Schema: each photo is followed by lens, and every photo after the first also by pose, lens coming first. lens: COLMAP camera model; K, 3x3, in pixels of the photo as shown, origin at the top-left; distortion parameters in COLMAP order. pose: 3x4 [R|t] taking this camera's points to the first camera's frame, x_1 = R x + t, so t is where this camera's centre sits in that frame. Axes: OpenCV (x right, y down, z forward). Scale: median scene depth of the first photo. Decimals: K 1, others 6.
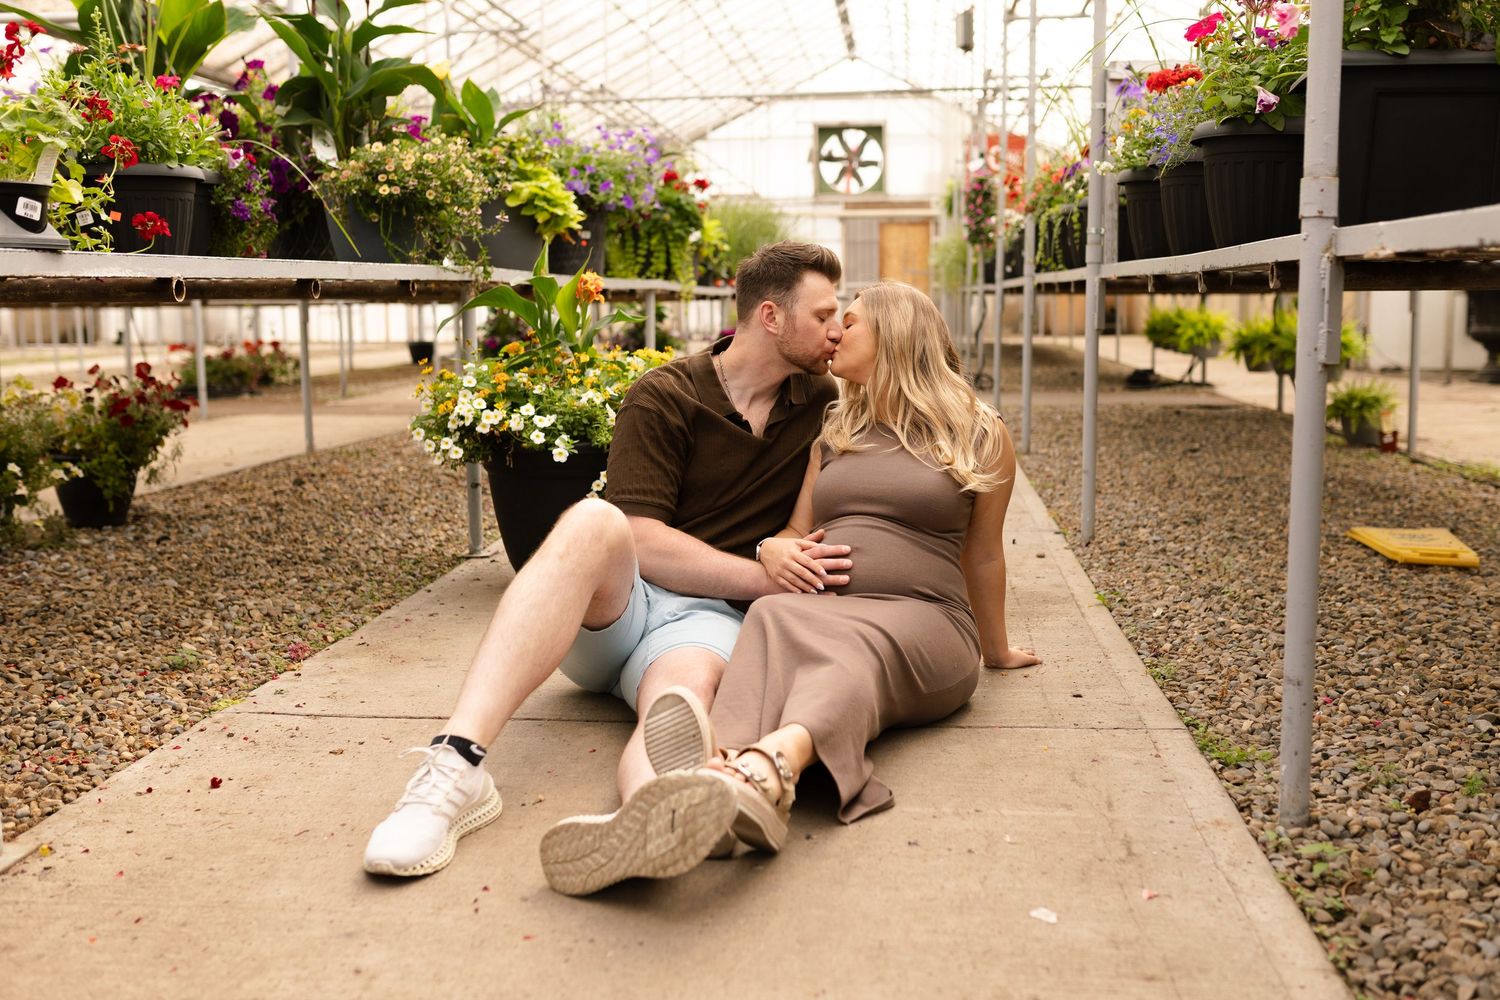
lens RADIAL K [[1534.9, 0, 769.4], [0, 1534.9, 486.2], [0, 0, 1]] dist [0.002972, -0.001357]
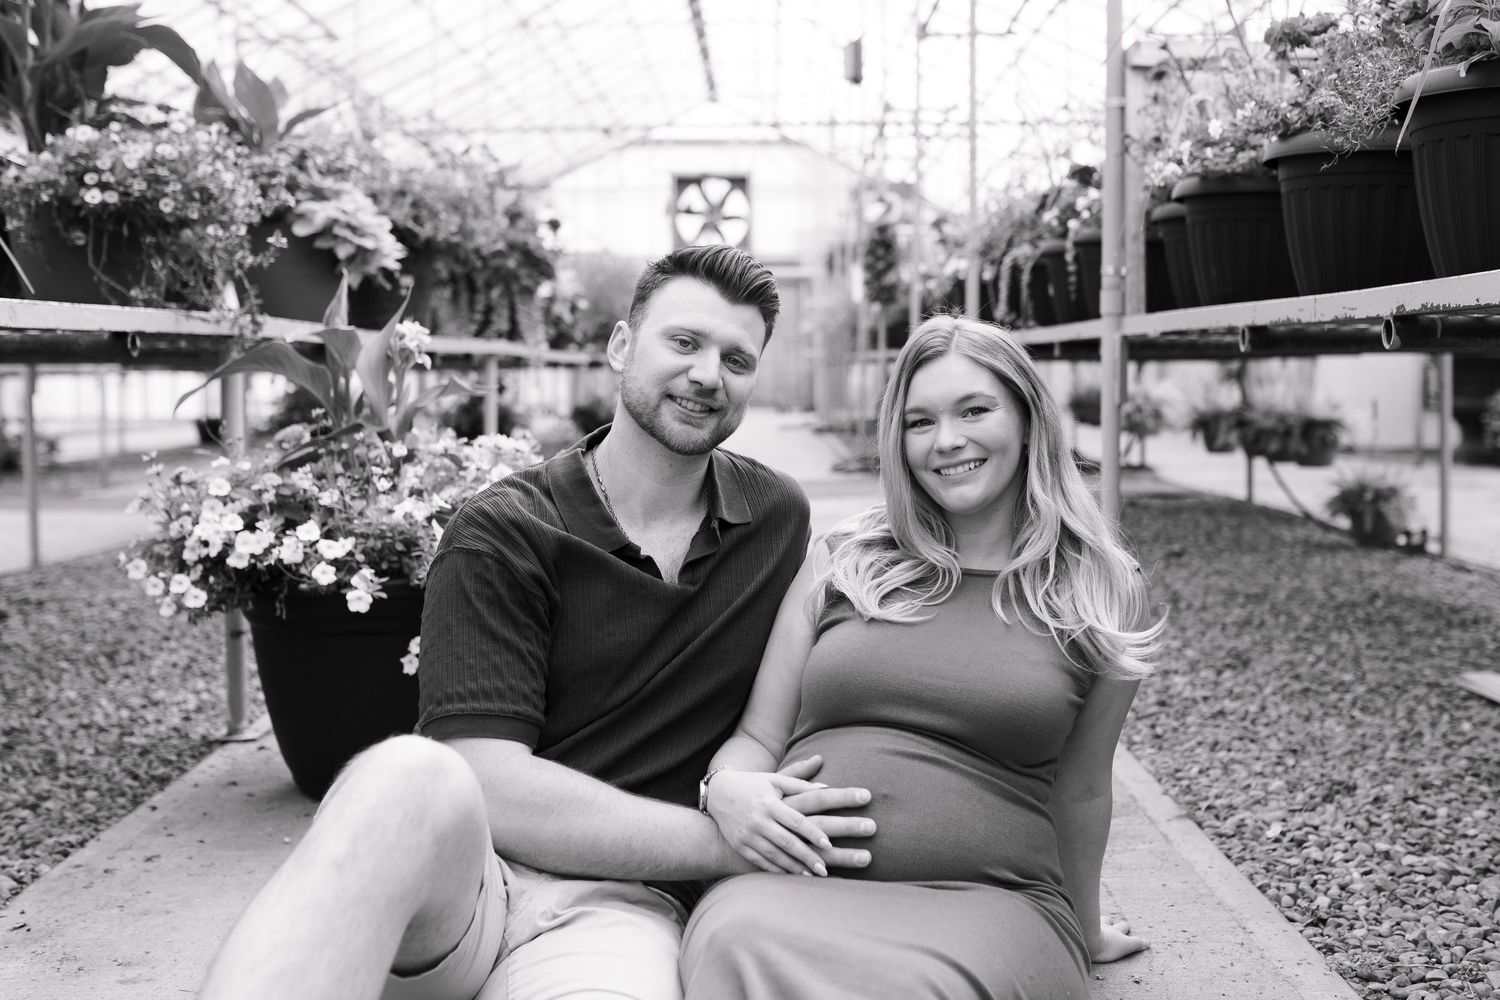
lens RADIAL K [[1699.8, 0, 776.0], [0, 1699.8, 436.8], [0, 0, 1]] dist [-0.000949, 0.002681]
pose [[0.995603, -0.002642, 0.093637, -0.026350], [0.010277, 0.996649, -0.081148, -0.026629], [-0.093109, 0.081753, 0.992294, 0.245262]]
